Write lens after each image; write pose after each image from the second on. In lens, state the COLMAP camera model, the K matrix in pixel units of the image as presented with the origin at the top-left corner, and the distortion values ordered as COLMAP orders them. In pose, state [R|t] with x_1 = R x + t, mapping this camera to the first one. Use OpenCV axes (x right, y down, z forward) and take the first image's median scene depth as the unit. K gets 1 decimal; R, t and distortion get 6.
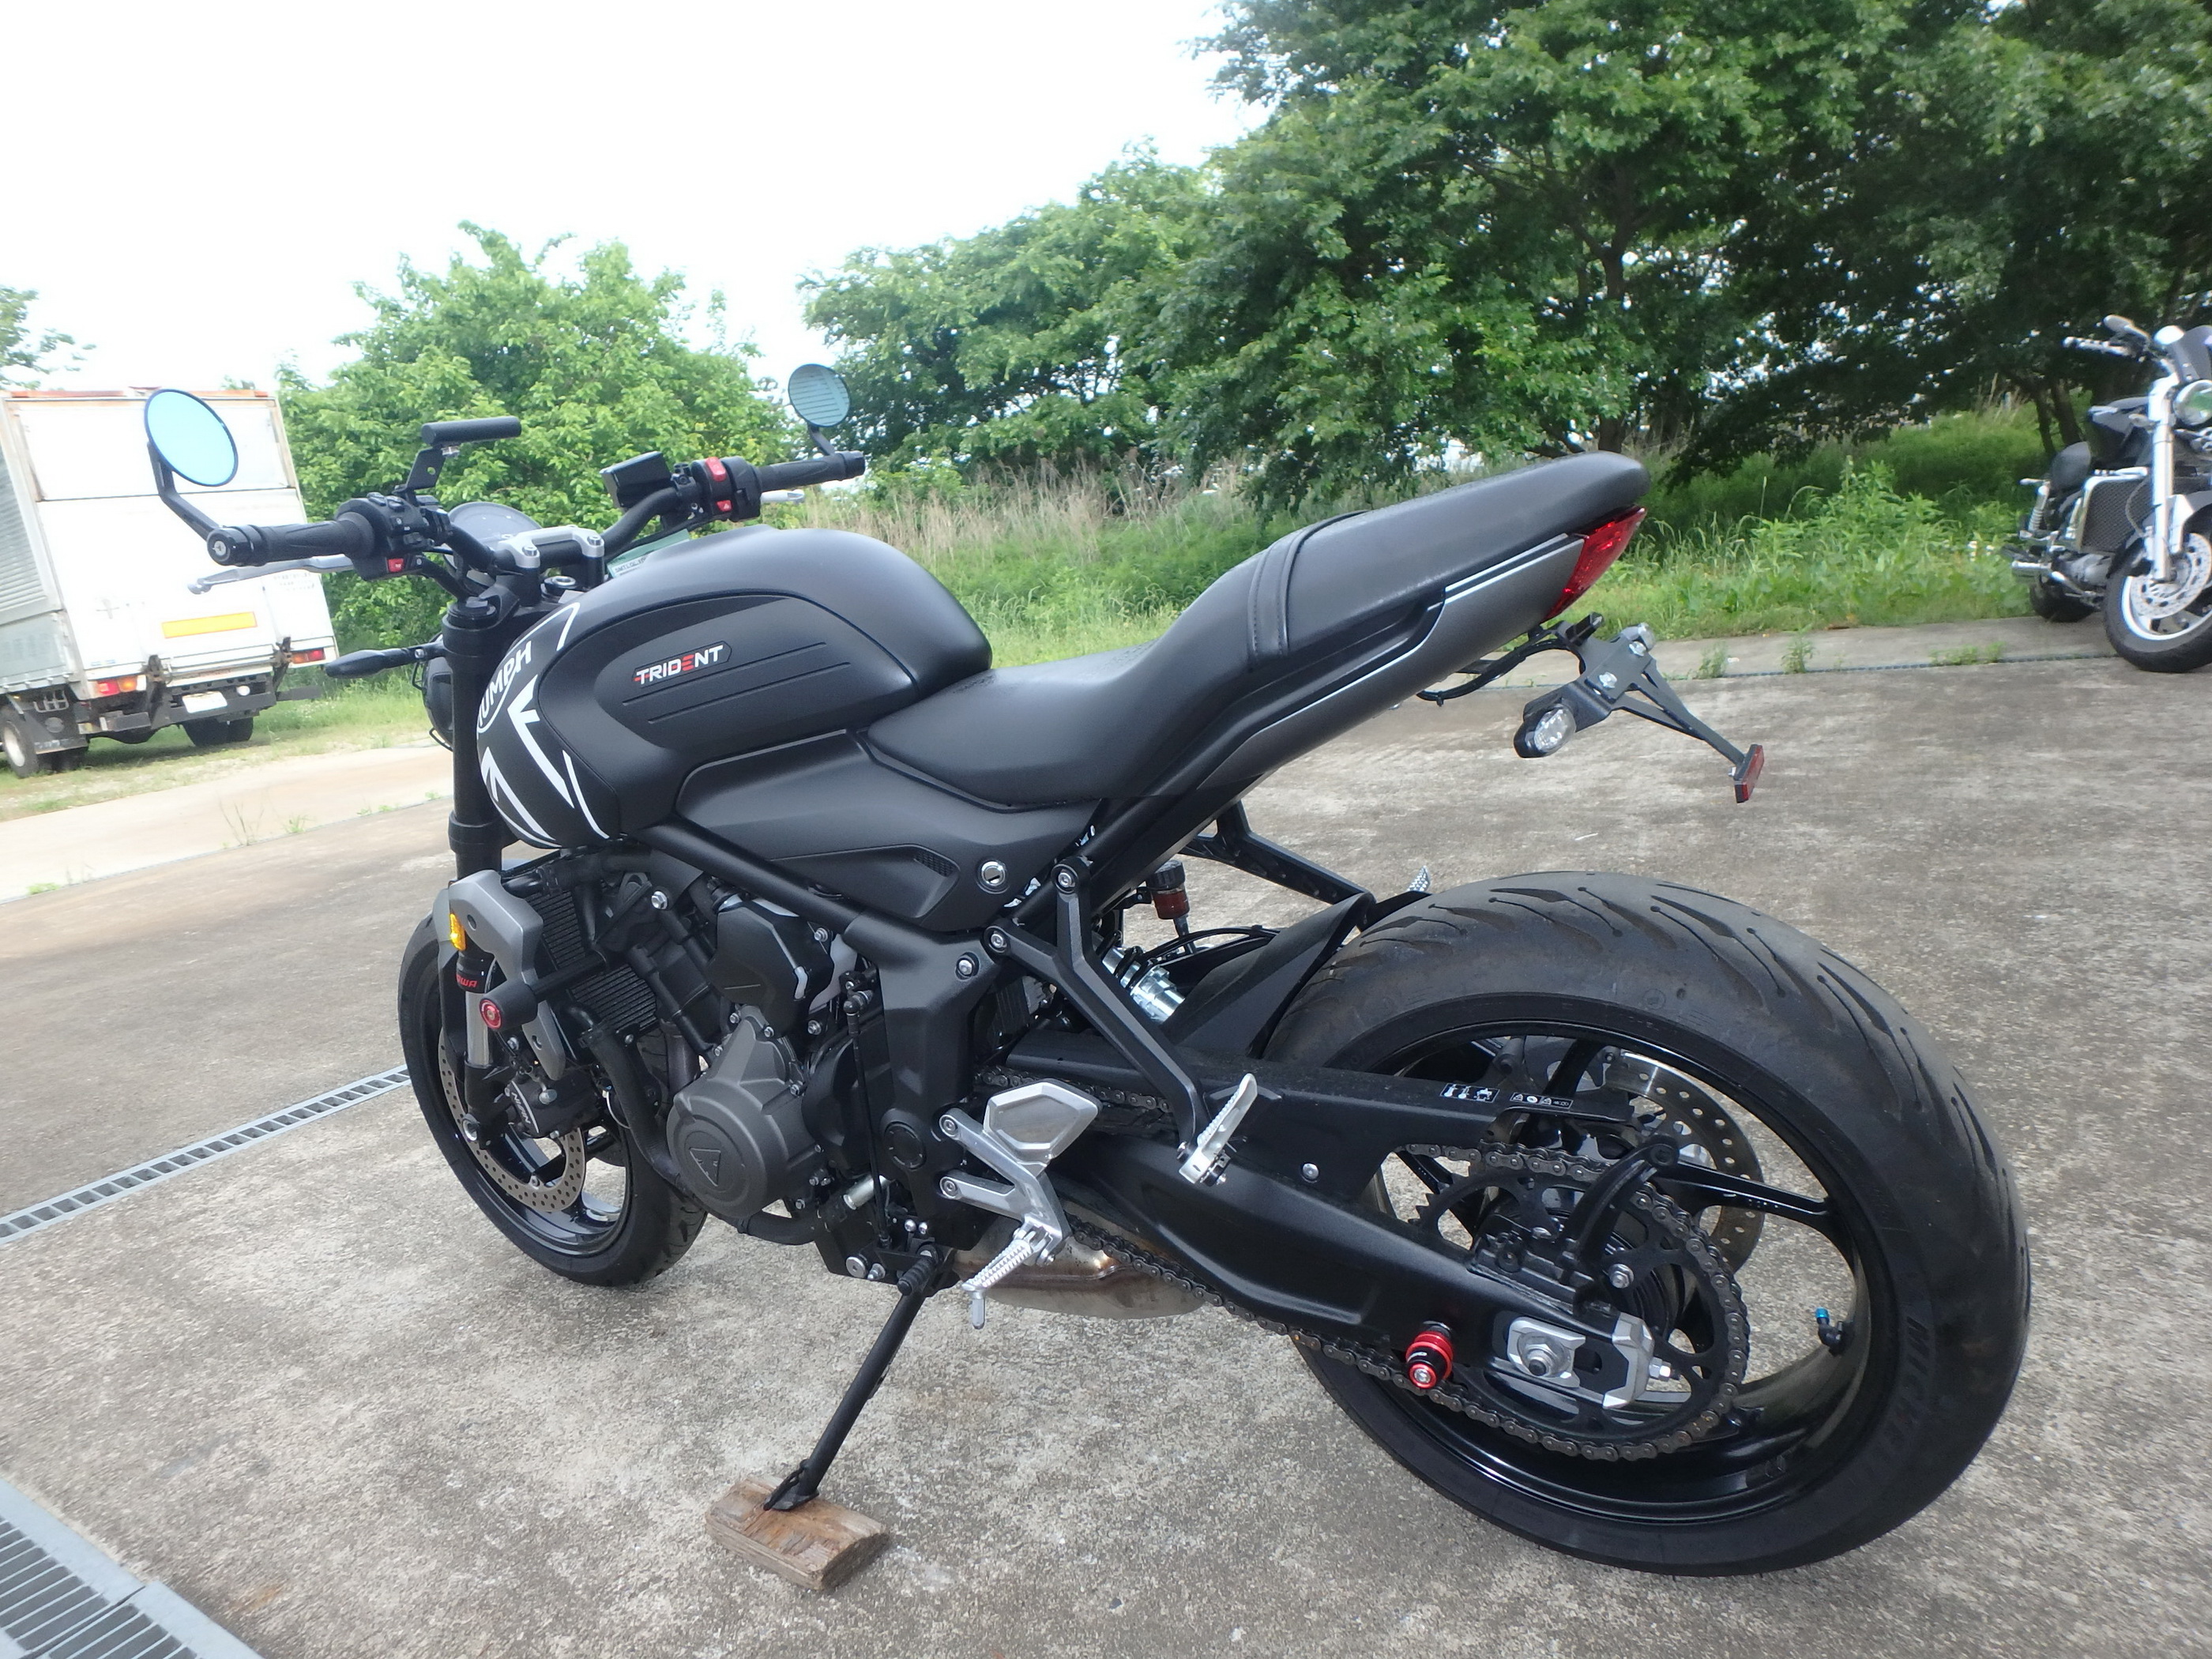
lens RADIAL K [[1362.0, 0, 1121.2], [0, 1362.0, 839.3], [0, 0, 1]] dist [-0.028238, 0.006978]
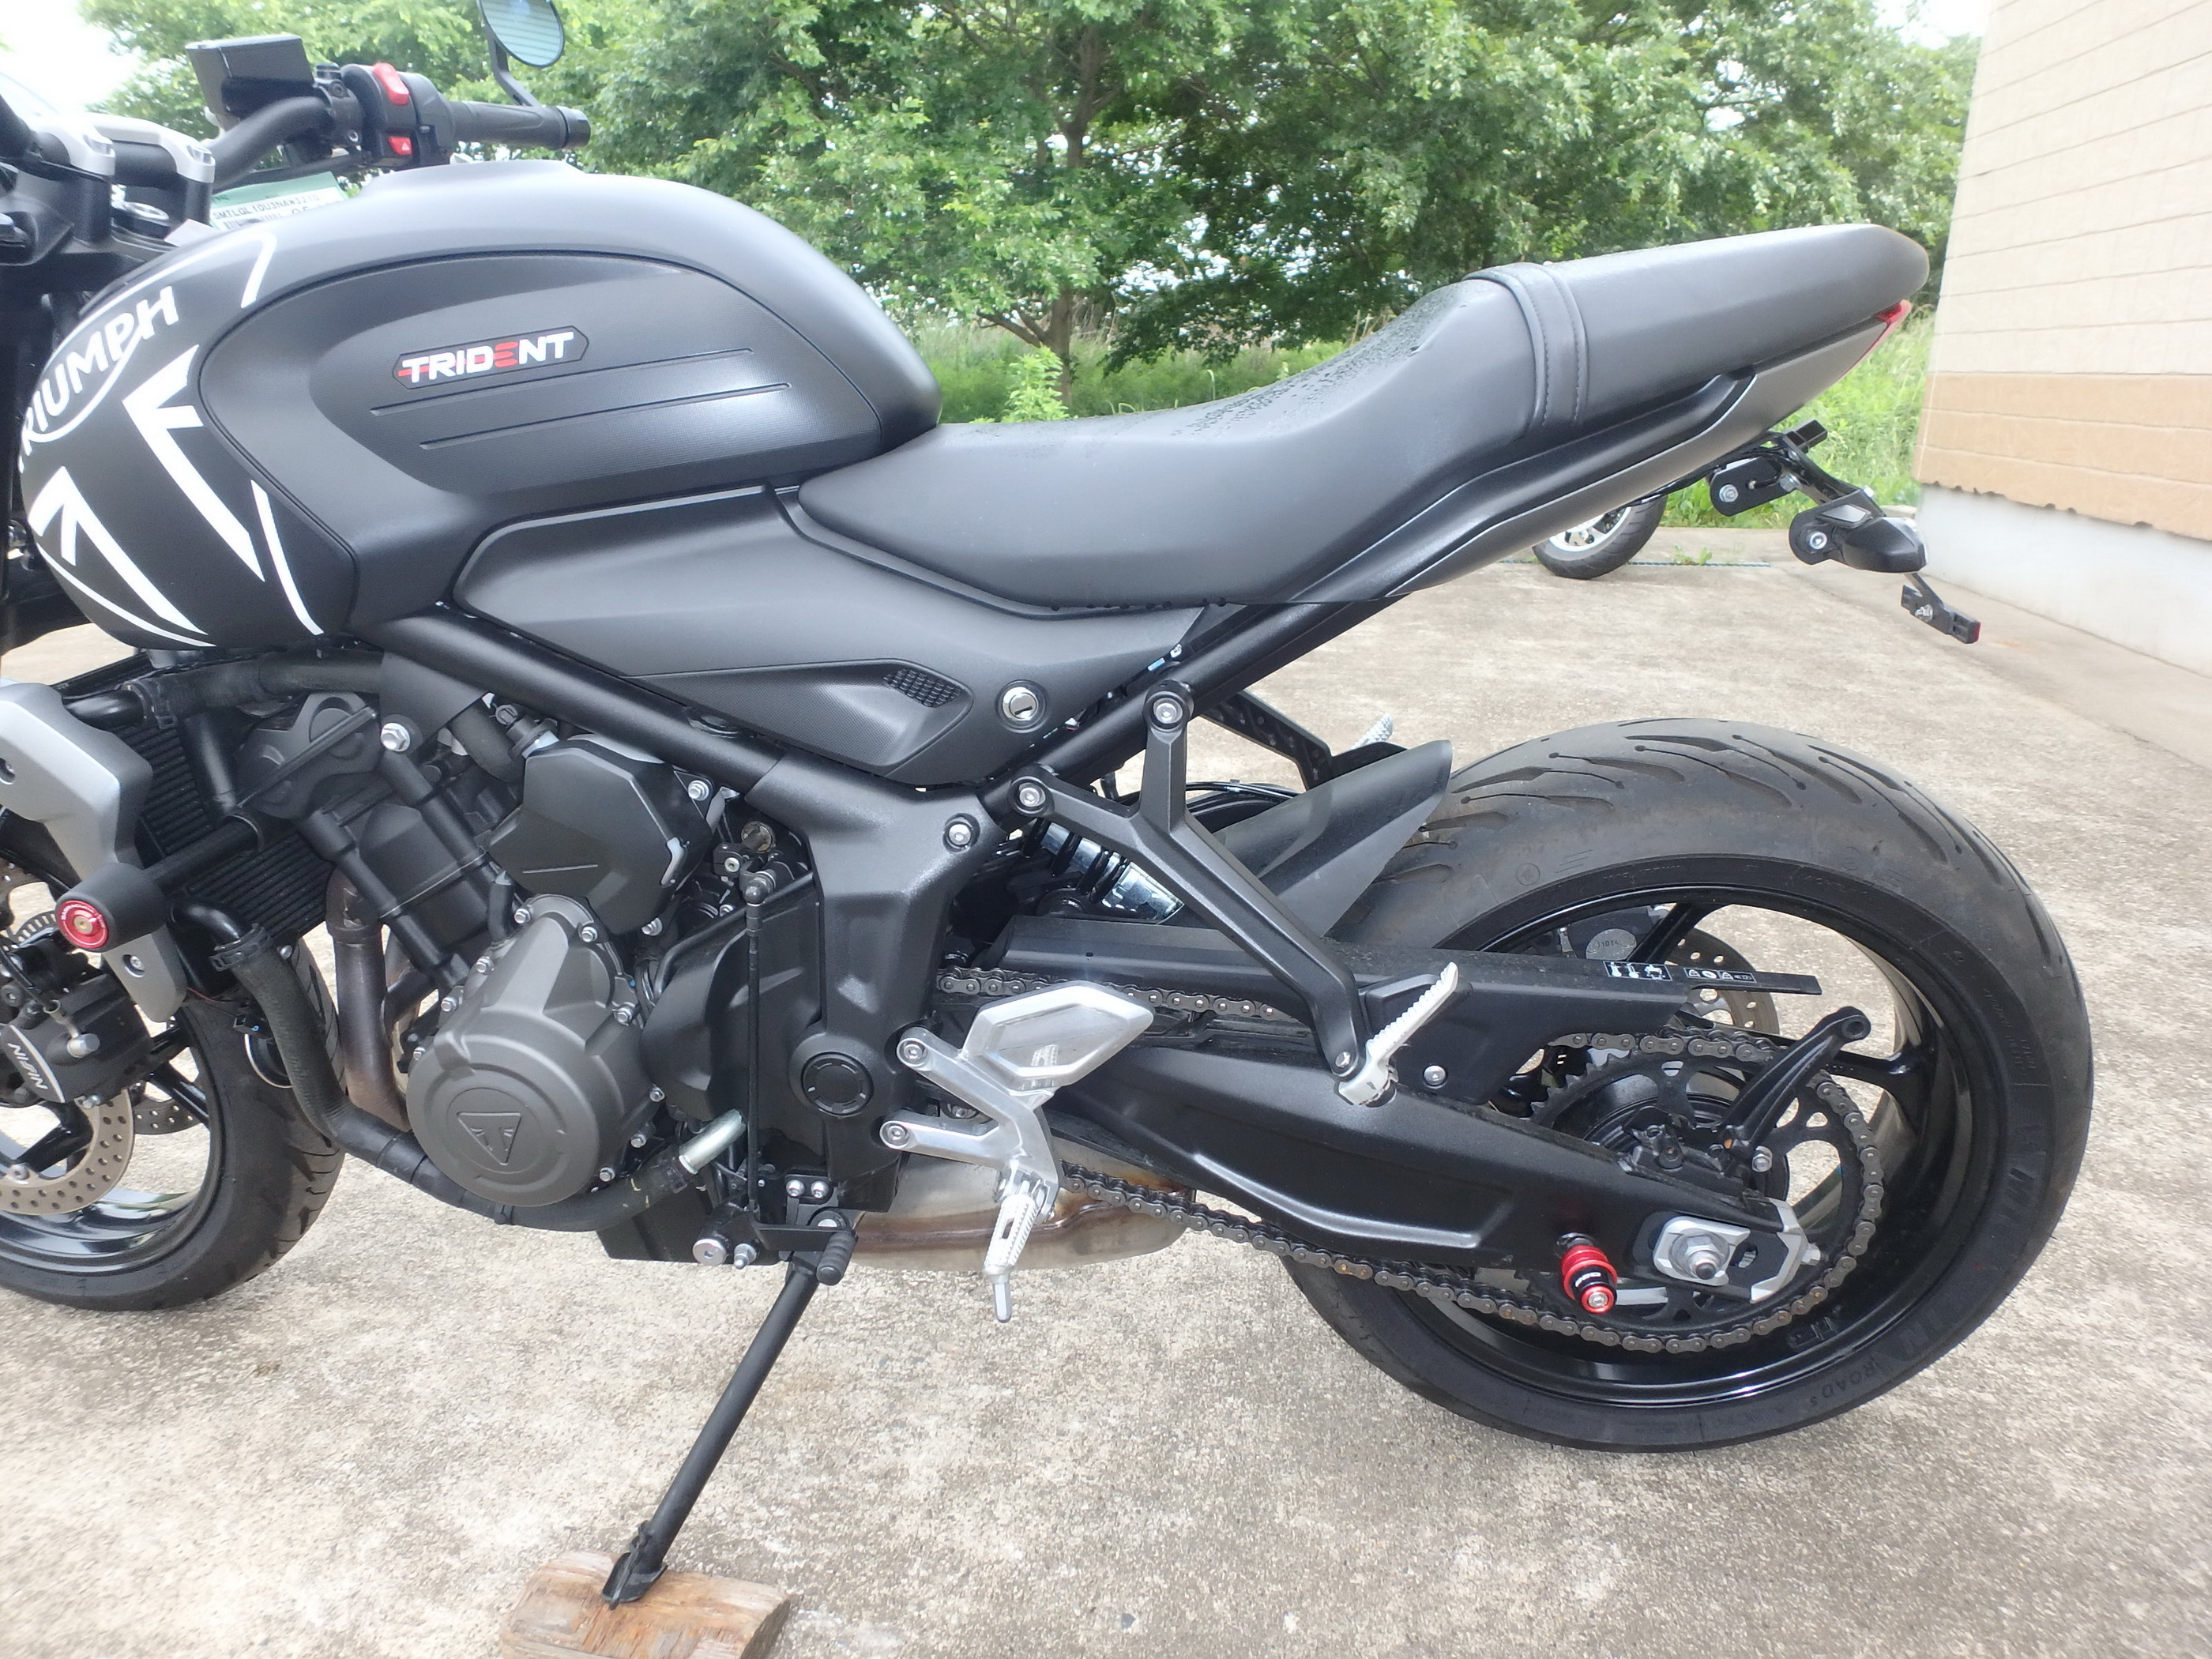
lens RADIAL K [[1362.0, 0, 1125.2], [0, 1362.0, 824.7], [0, 0, 1]] dist [-0.028238, 0.006978]
pose [[0.904951, -0.008917, 0.425422, -0.233587], [-0.027389, 0.996486, 0.079150, 0.020371], [-0.424634, -0.083278, 0.901527, 0.214529]]
